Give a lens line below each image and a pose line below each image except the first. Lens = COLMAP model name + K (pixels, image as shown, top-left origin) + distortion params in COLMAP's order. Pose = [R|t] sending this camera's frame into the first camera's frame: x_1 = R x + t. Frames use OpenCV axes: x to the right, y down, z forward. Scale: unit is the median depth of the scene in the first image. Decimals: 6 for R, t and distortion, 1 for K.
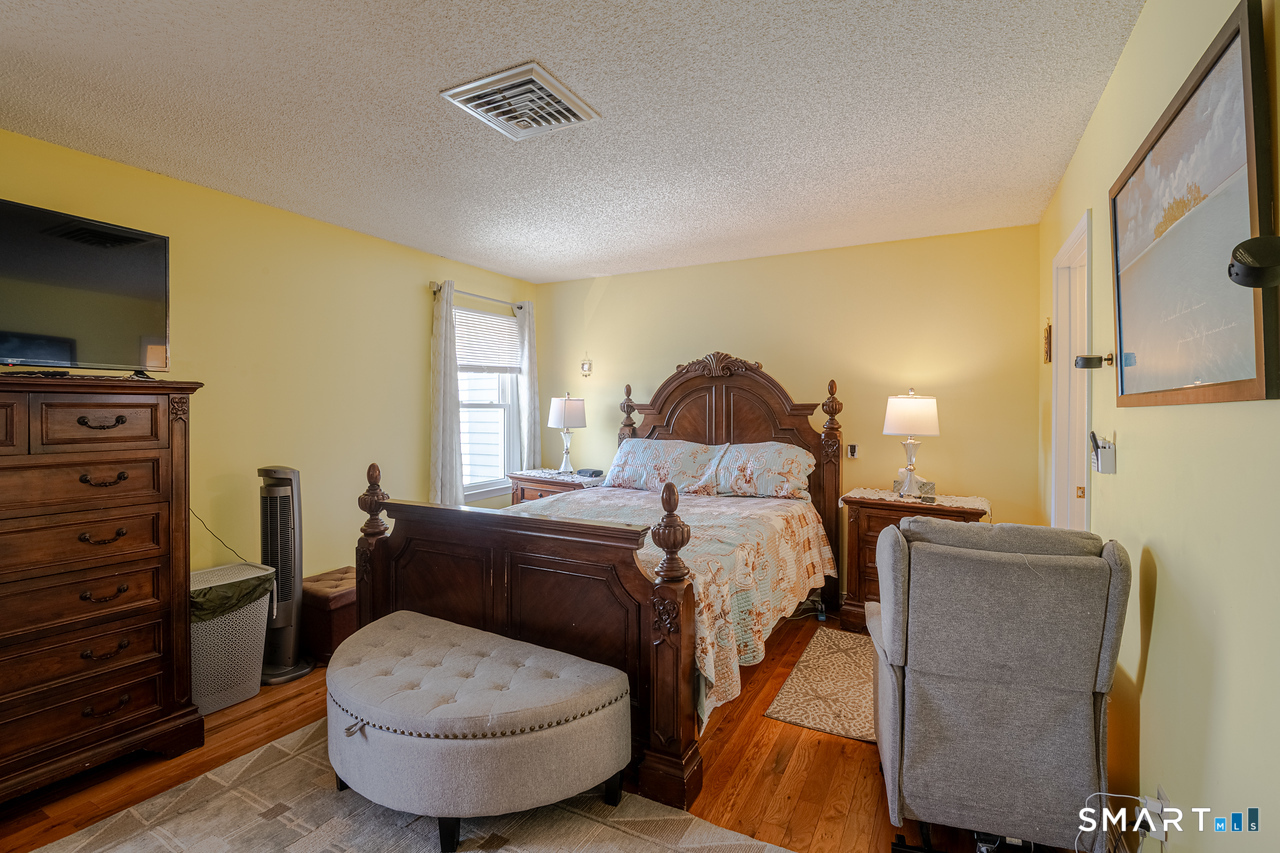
lens RADIAL K [[592.5, 0, 641.5], [0, 592.5, 414.3], [0, 0, 1]] dist [0.005040, -0.001269]
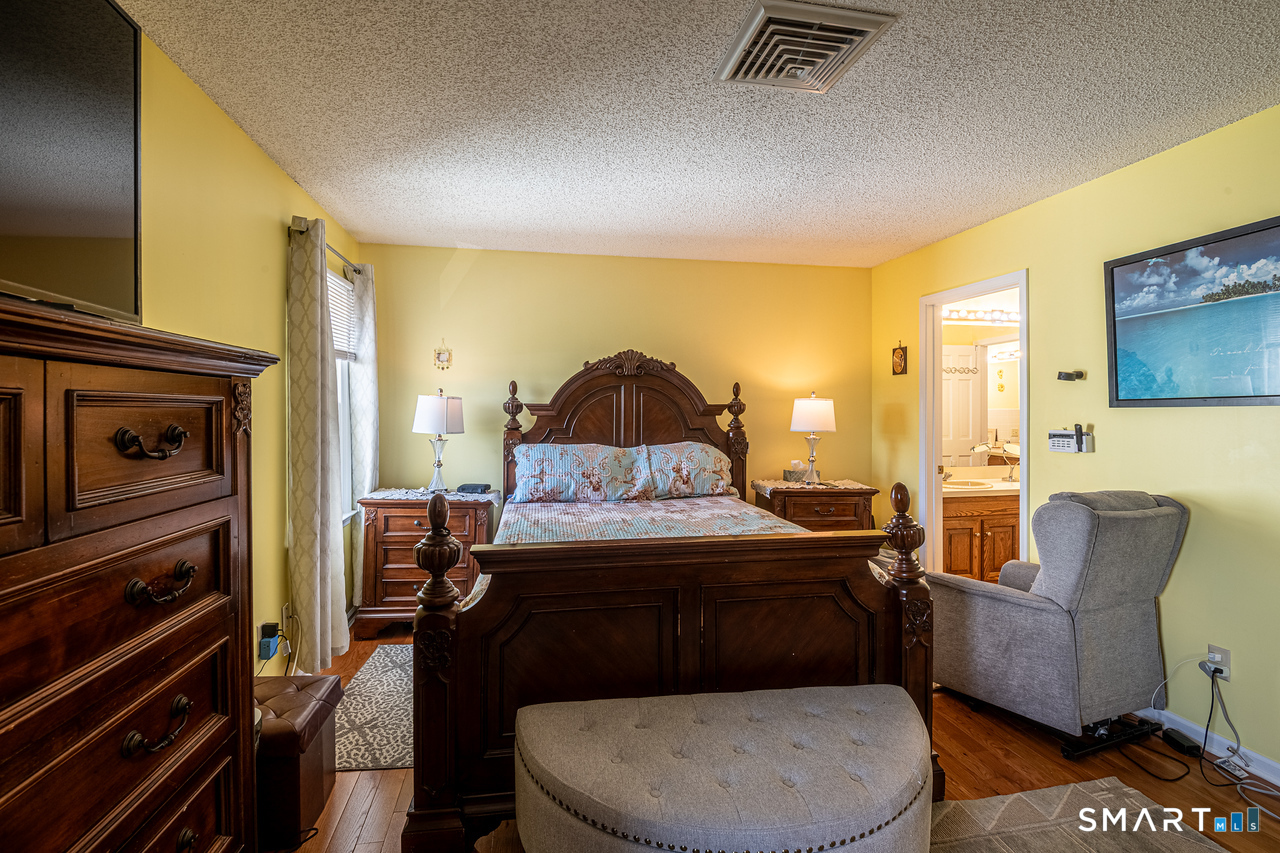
lens RADIAL K [[592.5, 0, 641.7], [0, 592.5, 409.7], [0, 0, 1]] dist [0.005040, -0.001269]
pose [[0.782634, -0.001613, 0.622480, -0.468317], [0.006275, 0.999966, -0.005299, -0.003657], [-0.622450, 0.008053, 0.782618, 0.248164]]
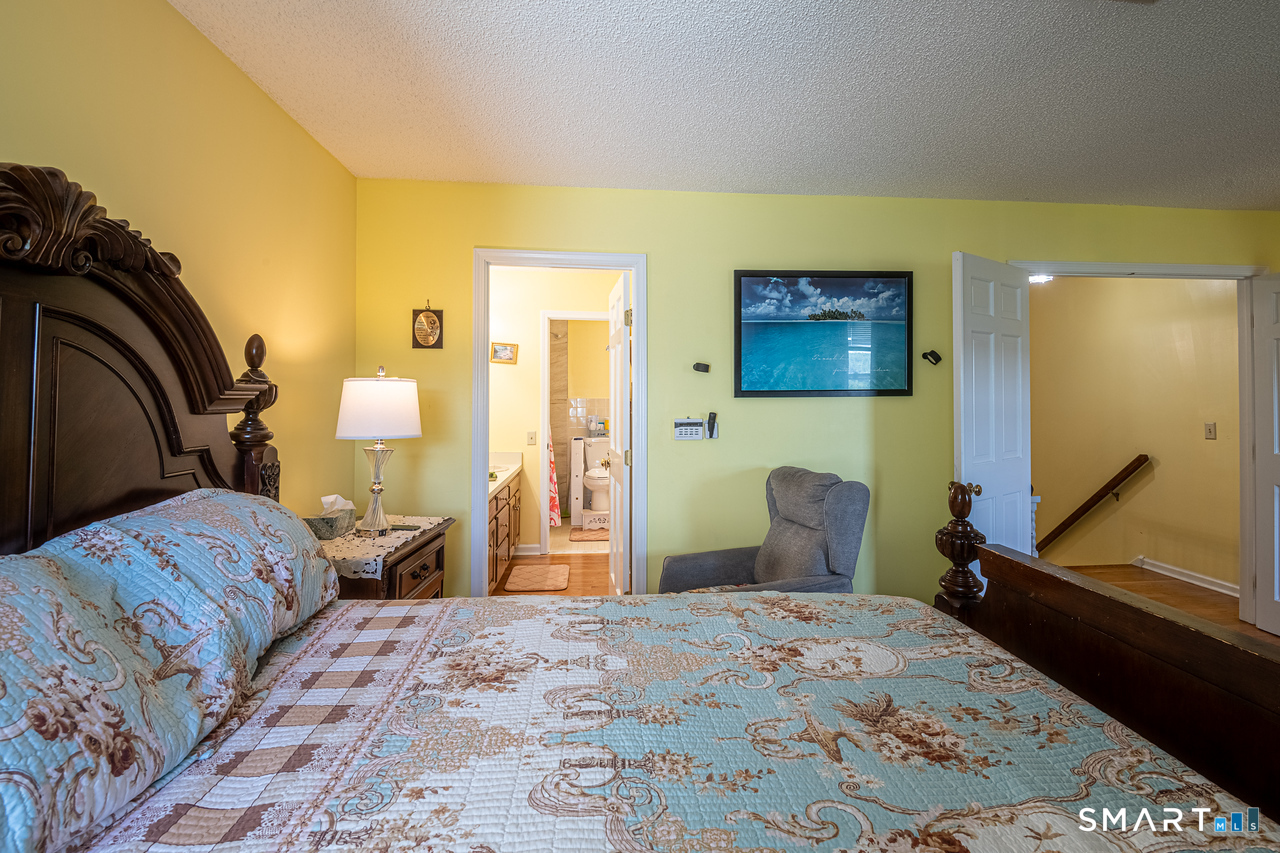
lens RADIAL K [[592.5, 0, 655.7], [0, 592.5, 397.5], [0, 0, 1]] dist [0.005040, -0.001269]
pose [[-0.534463, -0.002690, 0.845188, -0.228873], [0.003189, 0.999981, 0.005199, -0.010548], [-0.845186, 0.005474, -0.534444, 0.944772]]
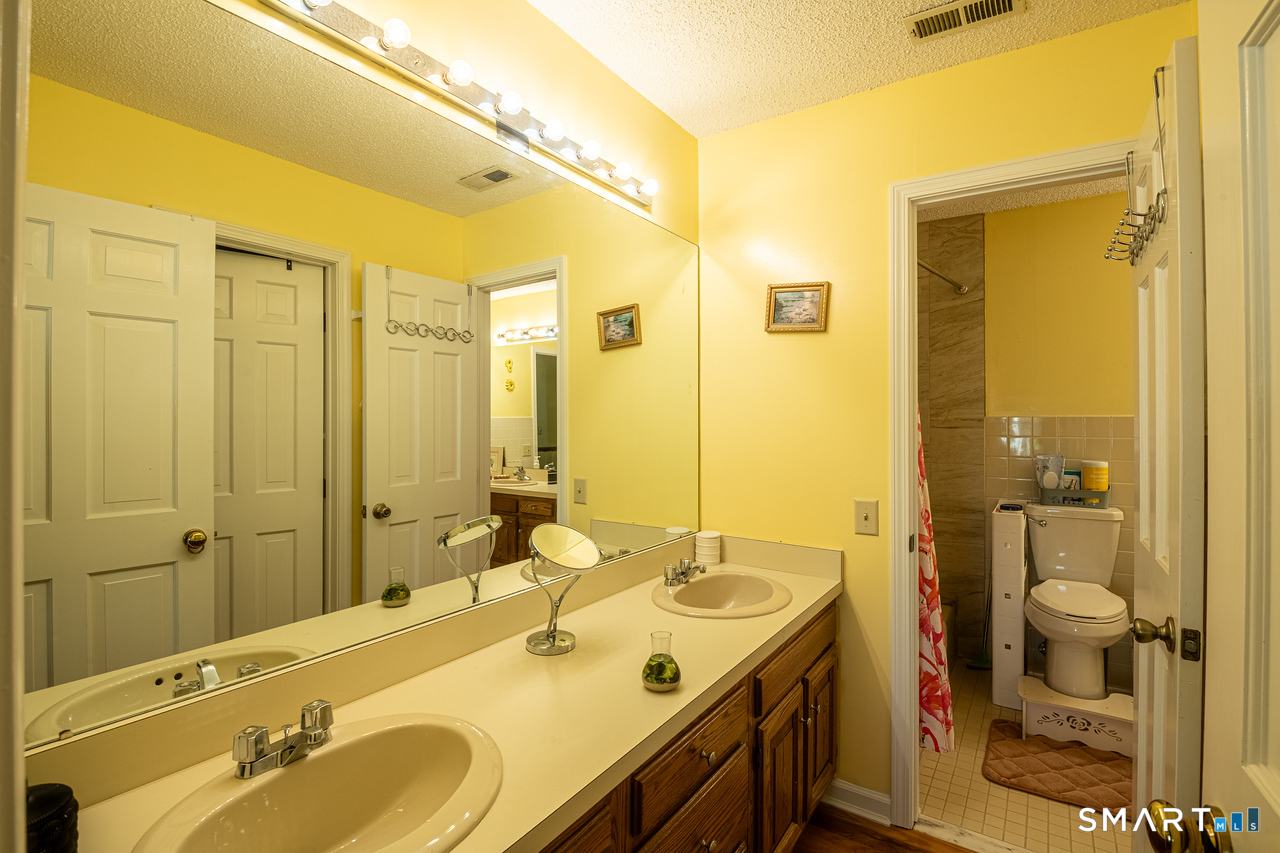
lens RADIAL K [[592.5, 0, 631.8], [0, 592.5, 422.0], [0, 0, 1]] dist [0.005040, -0.001269]
pose [[0.142348, -0.003153, 0.989812, 0.475800], [0.008571, 0.999961, 0.001953, 0.000354], [-0.989780, 0.008206, 0.142370, 0.610176]]
